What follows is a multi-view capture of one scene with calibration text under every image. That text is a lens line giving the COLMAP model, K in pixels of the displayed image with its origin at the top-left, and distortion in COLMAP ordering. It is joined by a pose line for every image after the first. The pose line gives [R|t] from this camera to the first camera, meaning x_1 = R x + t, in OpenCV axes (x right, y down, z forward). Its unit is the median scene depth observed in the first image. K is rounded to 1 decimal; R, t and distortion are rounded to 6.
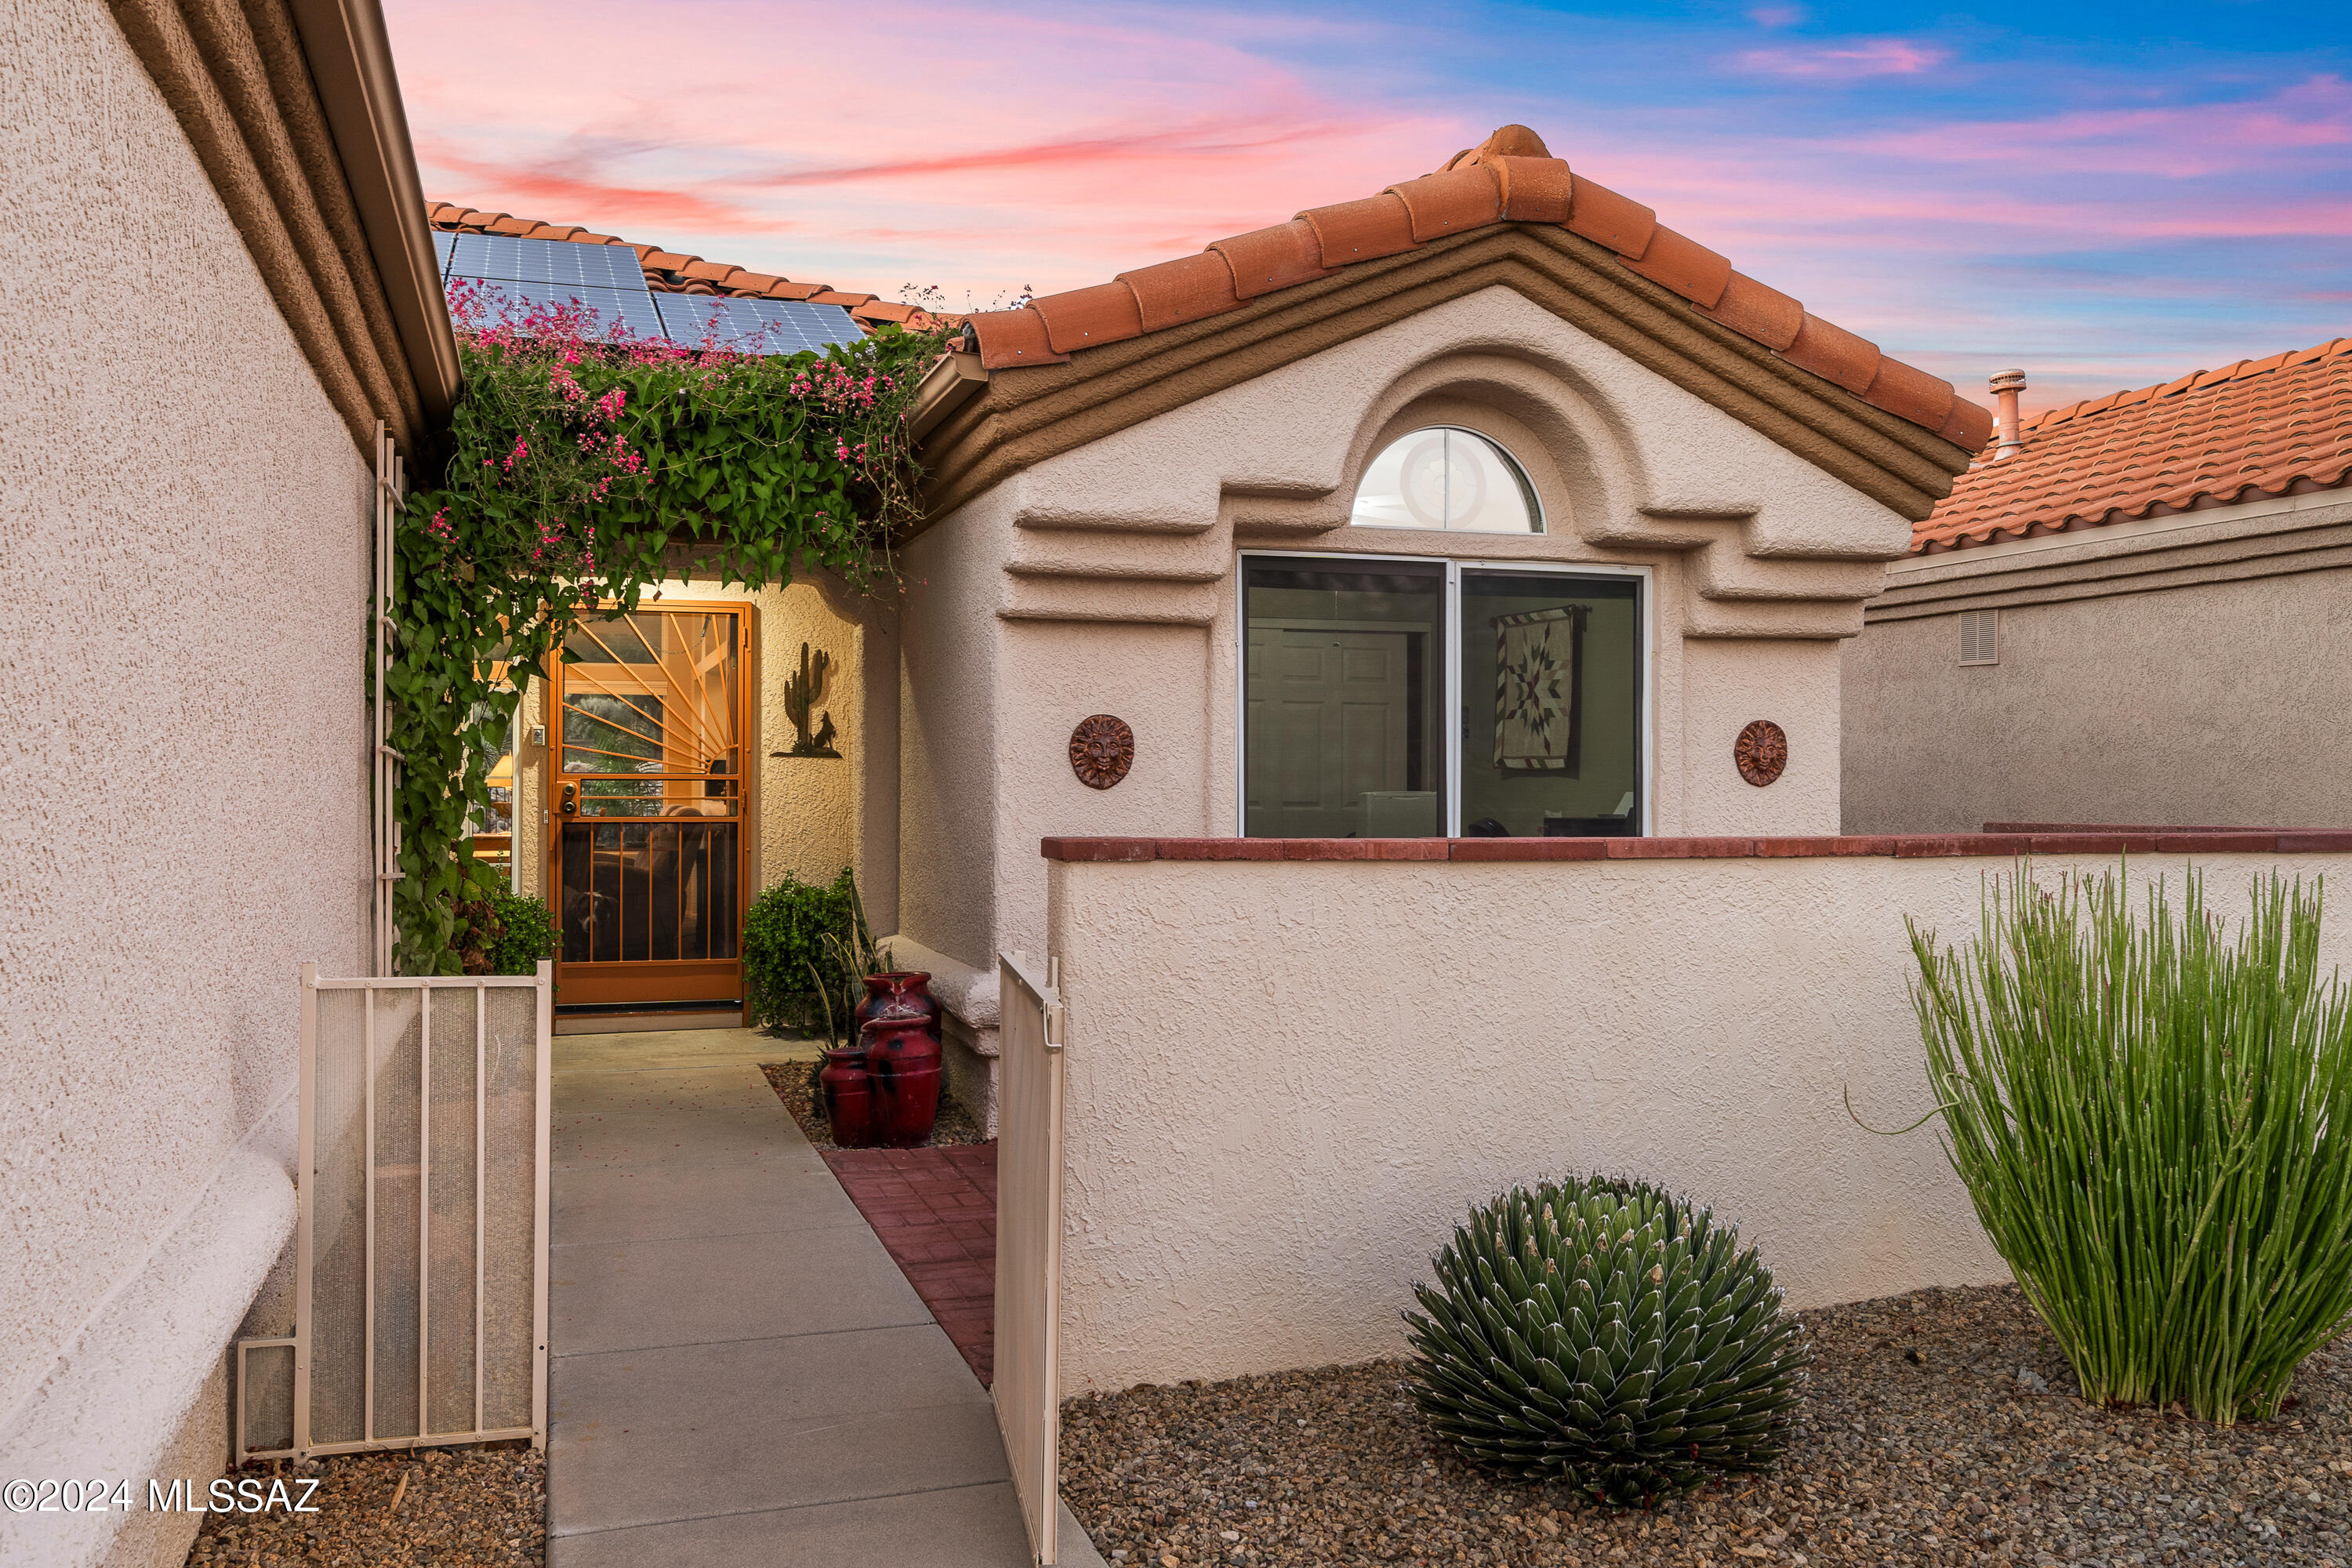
lens RADIAL K [[1937.6, 0, 1191.0], [0, 1937.6, 766.9], [0, 0, 1]] dist [-0.008884, -0.003074]
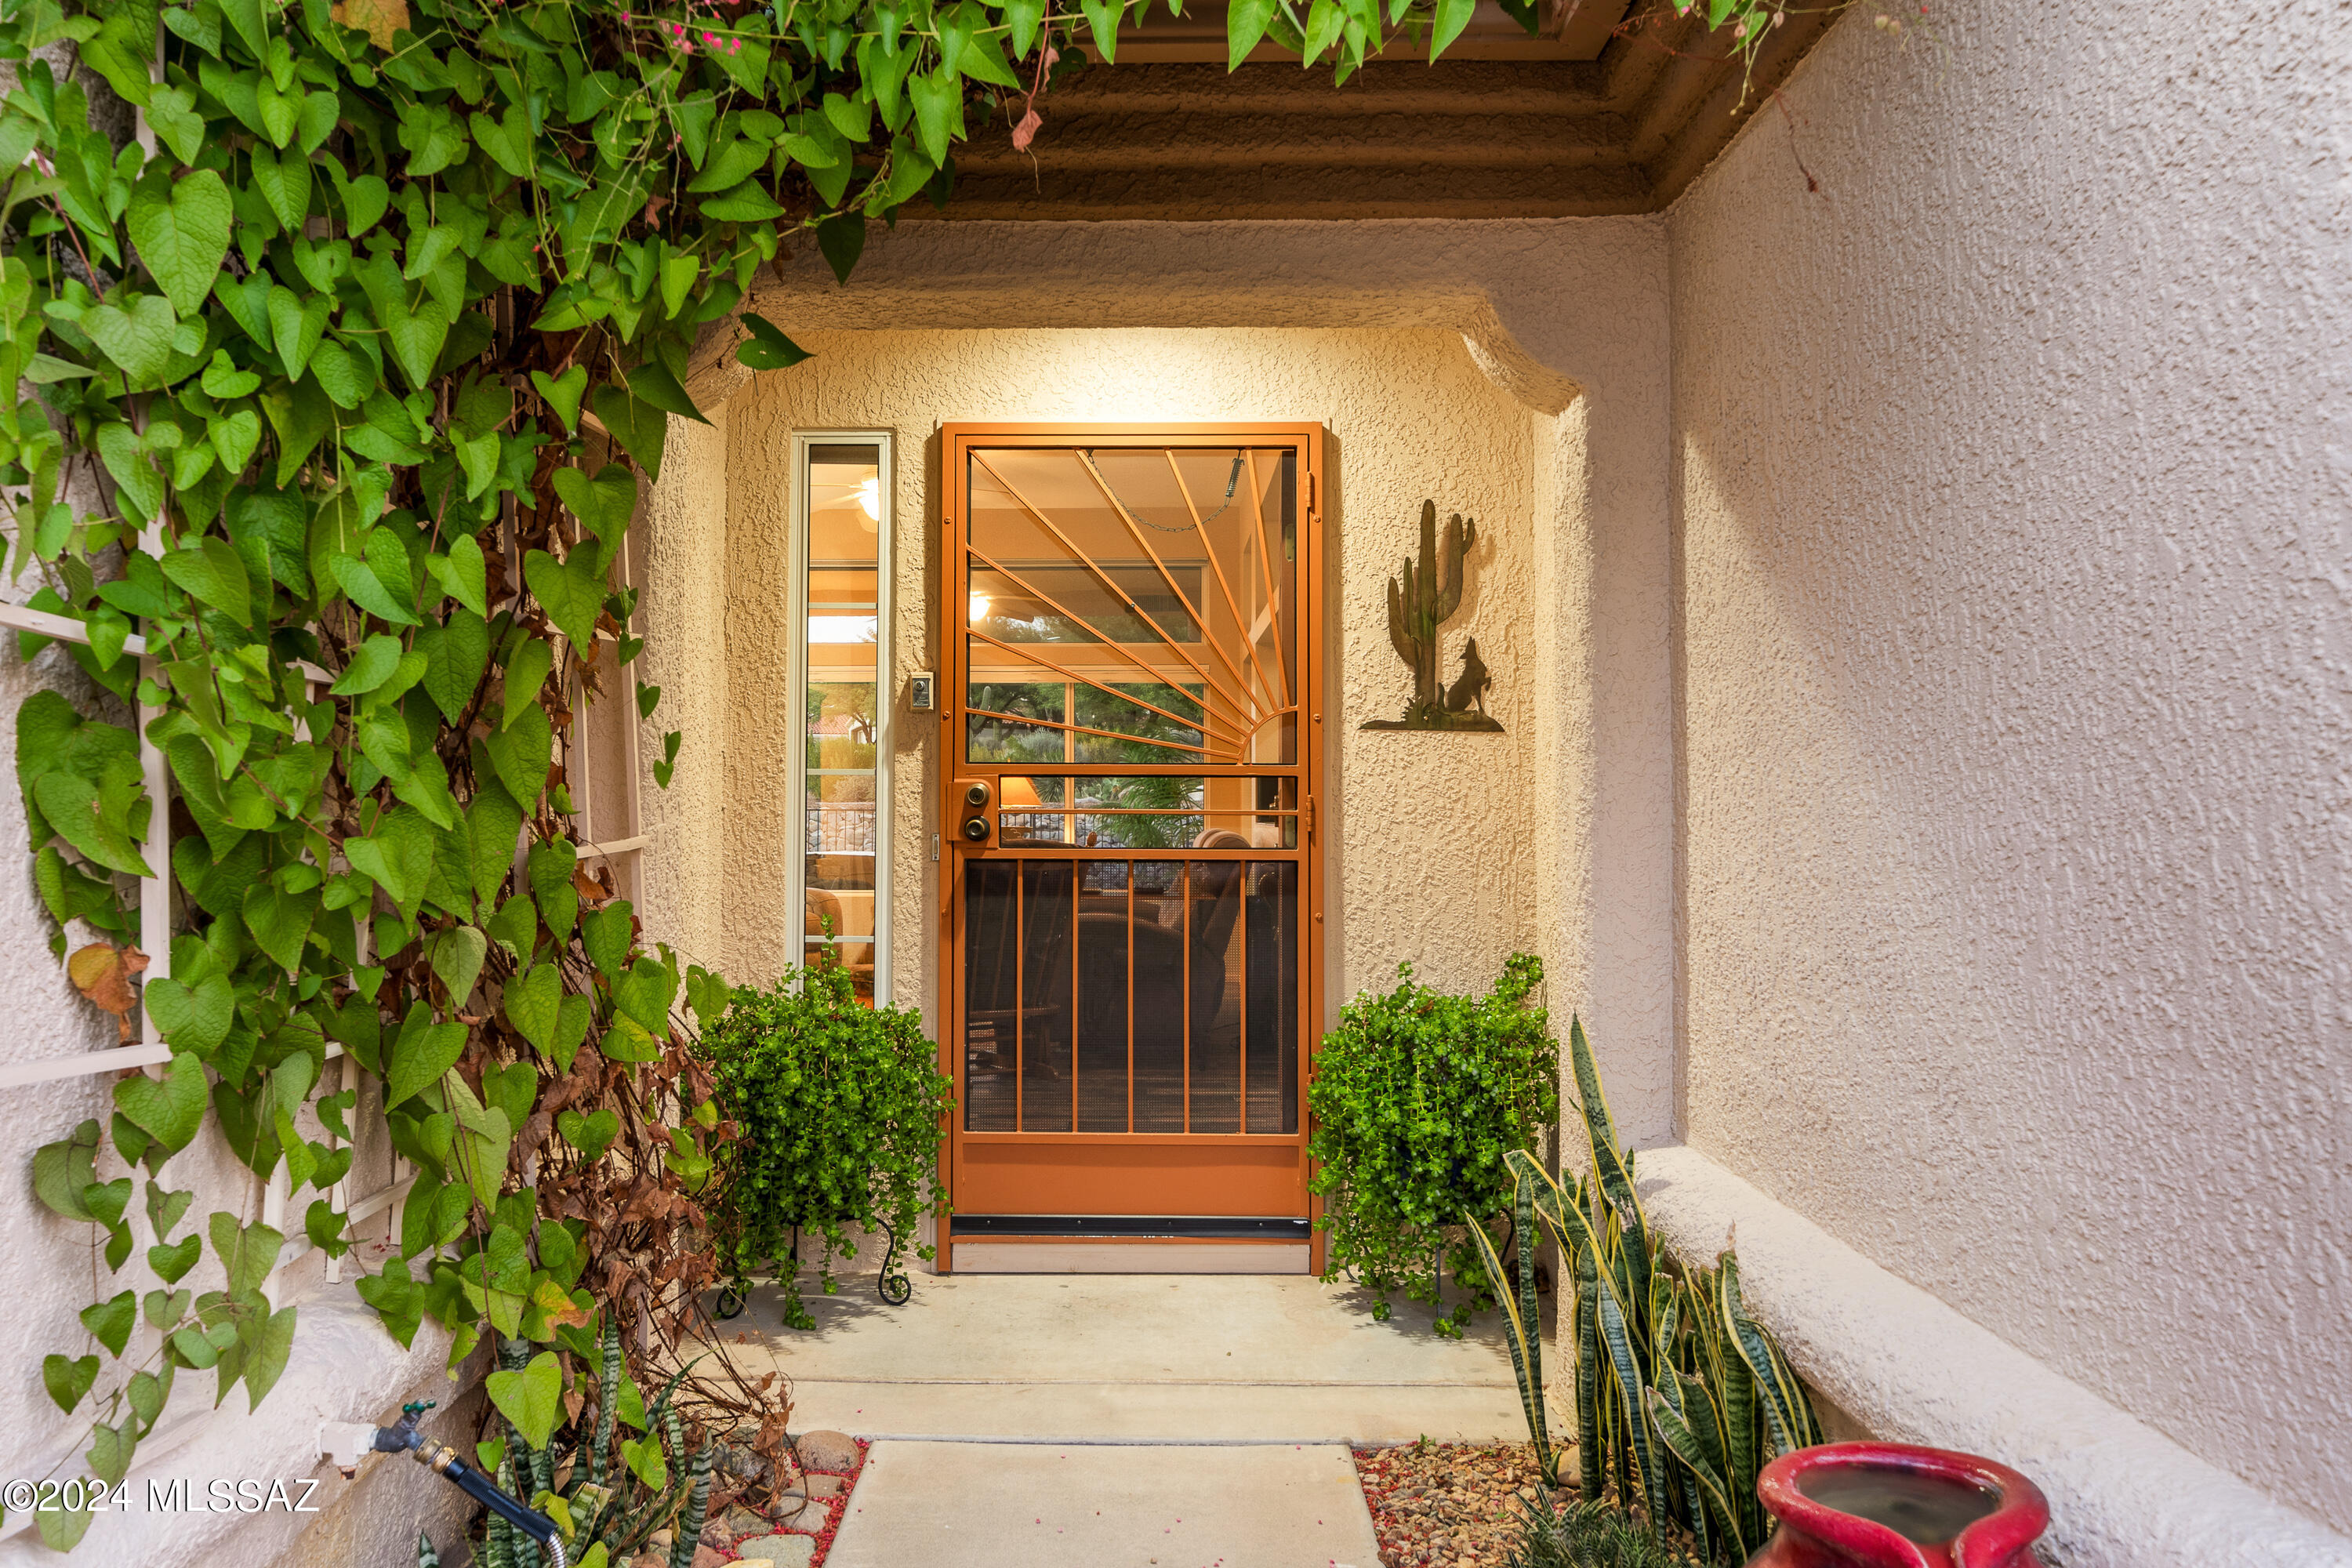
lens RADIAL K [[1830.8, 0, 1124.0], [0, 1830.8, 741.5], [0, 0, 1]] dist [-0.002317, -0.002085]
pose [[0.946839, -0.012662, -0.321458, -0.161369], [0.002963, 0.999526, -0.030644, 0.015808], [0.321693, 0.028063, 0.946428, 0.697933]]
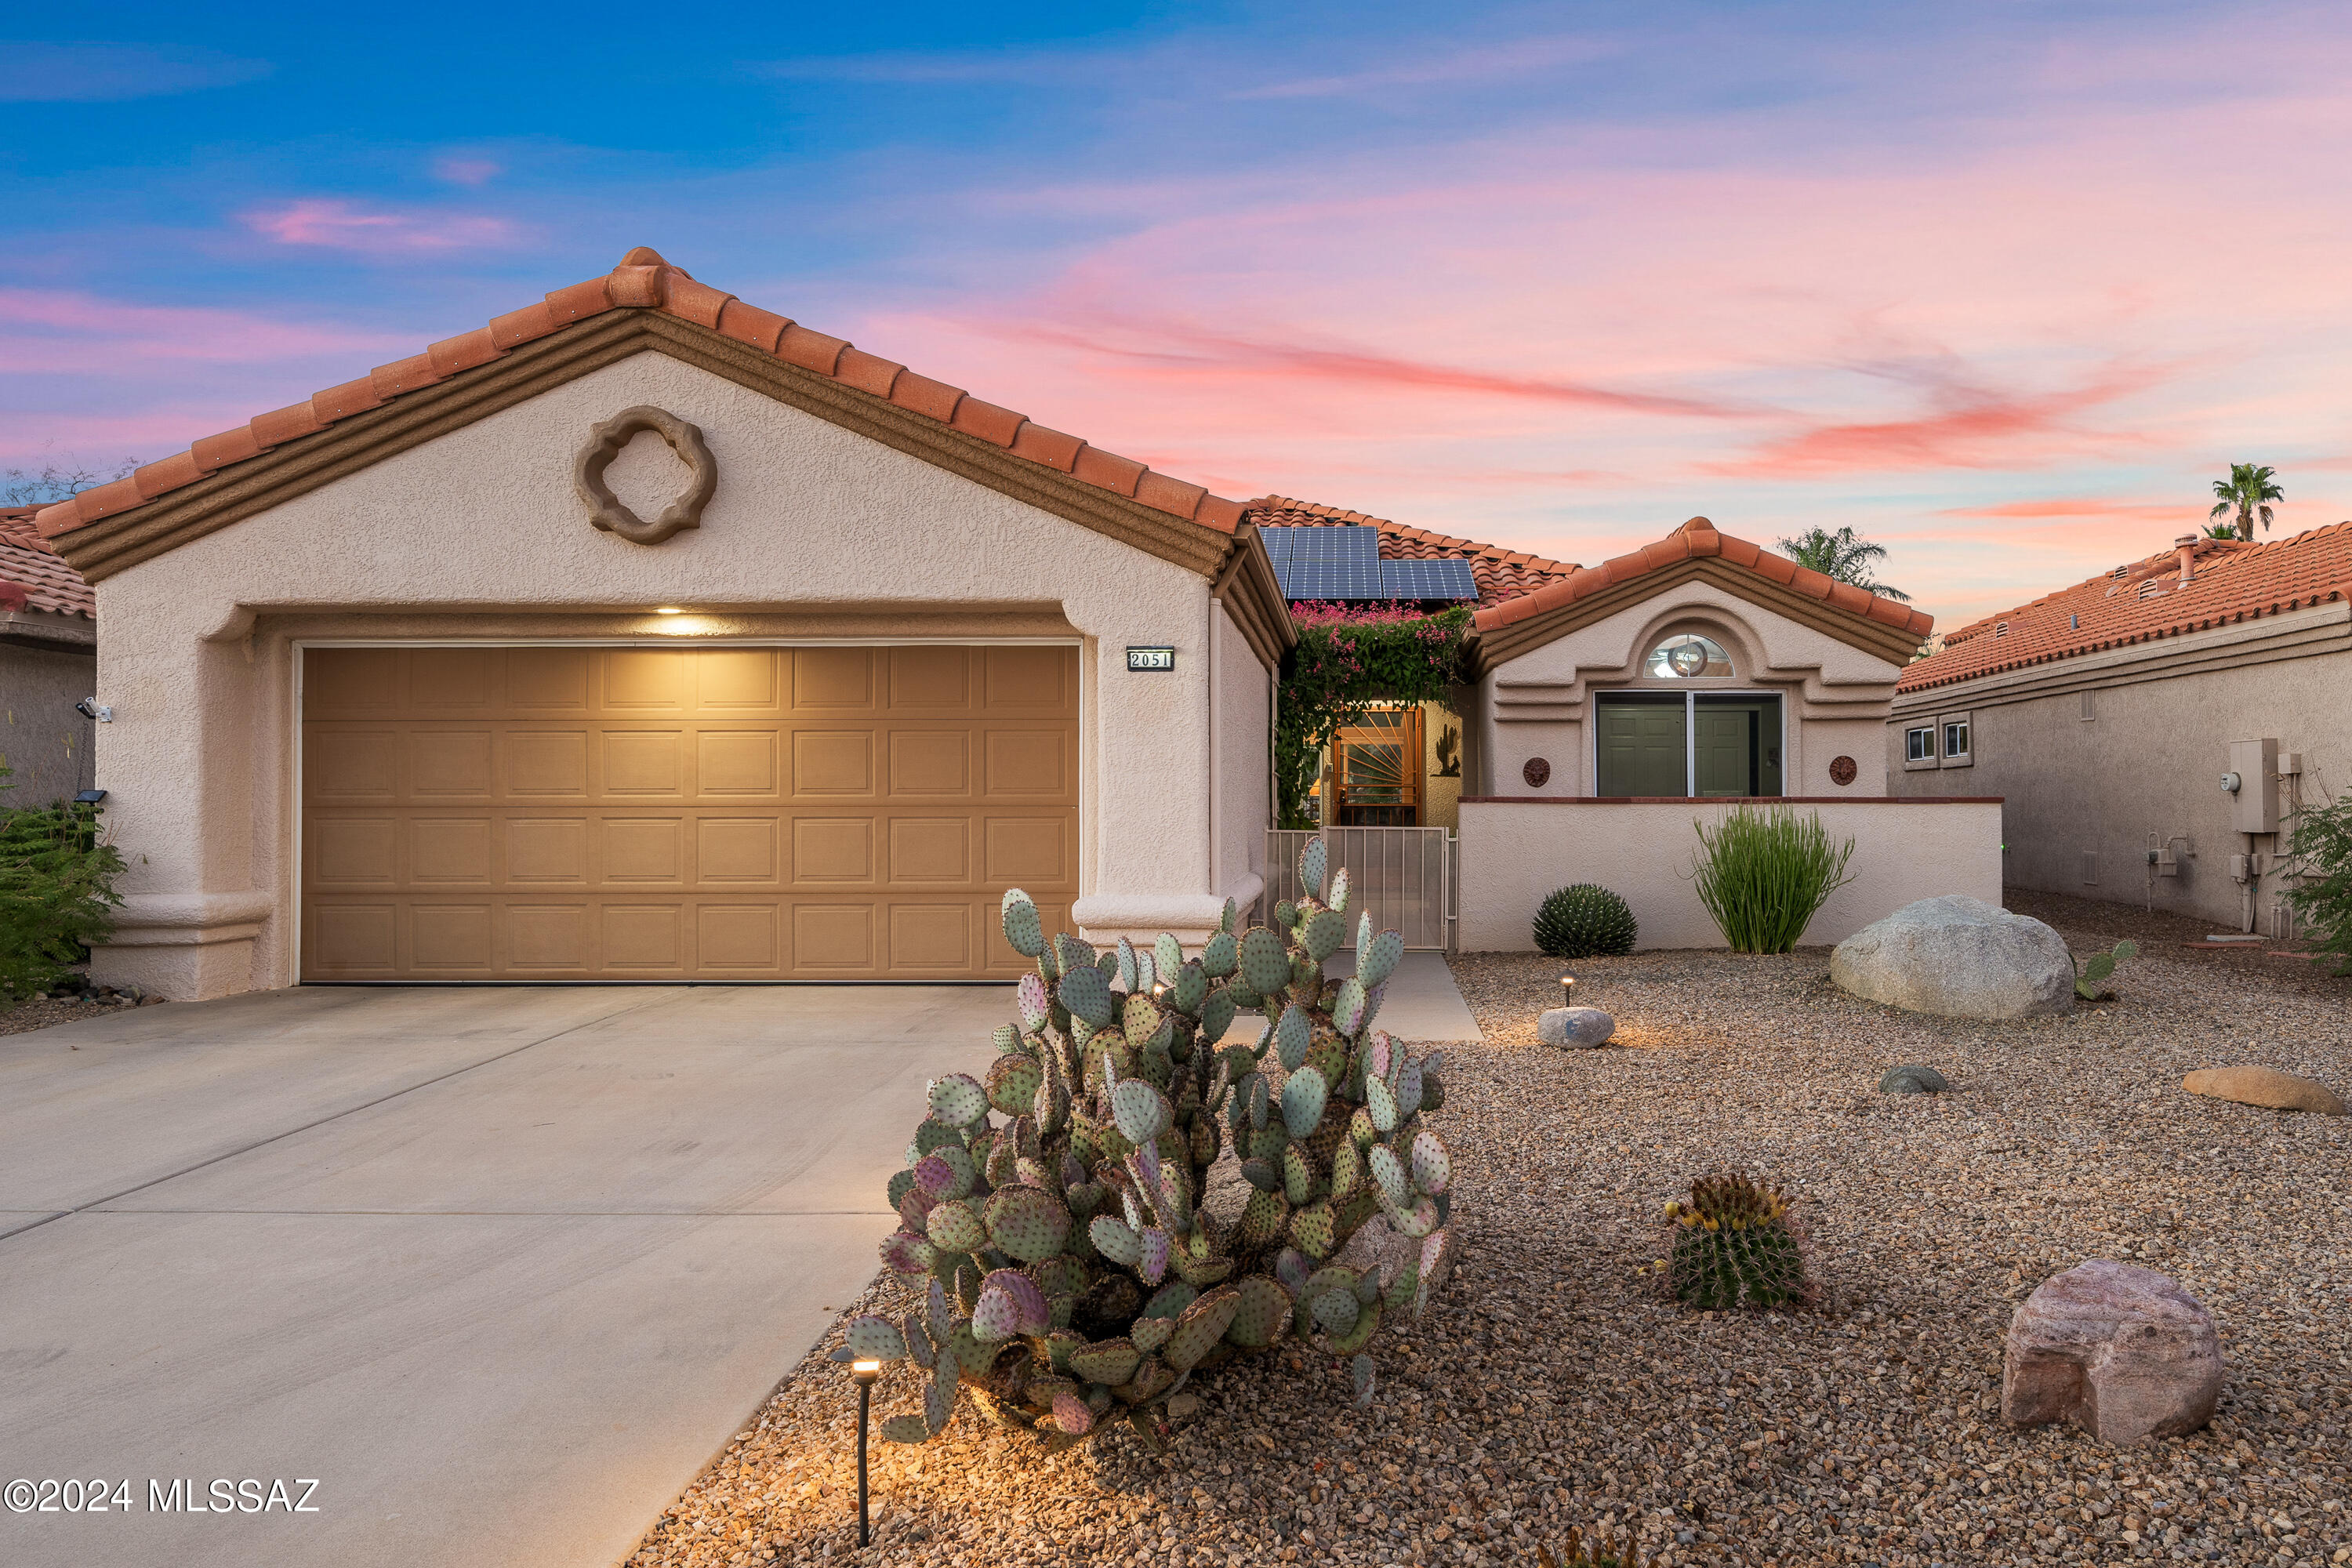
lens RADIAL K [[1694.5, 0, 1305.6], [0, 1694.5, 731.4], [0, 0, 1]] dist [0.001422, -0.000167]
pose [[0.938276, -0.016996, -0.345470, 0.411749], [0.004755, 0.999331, -0.036249, 0.016724], [0.345855, 0.032369, 0.937730, -1.115003]]
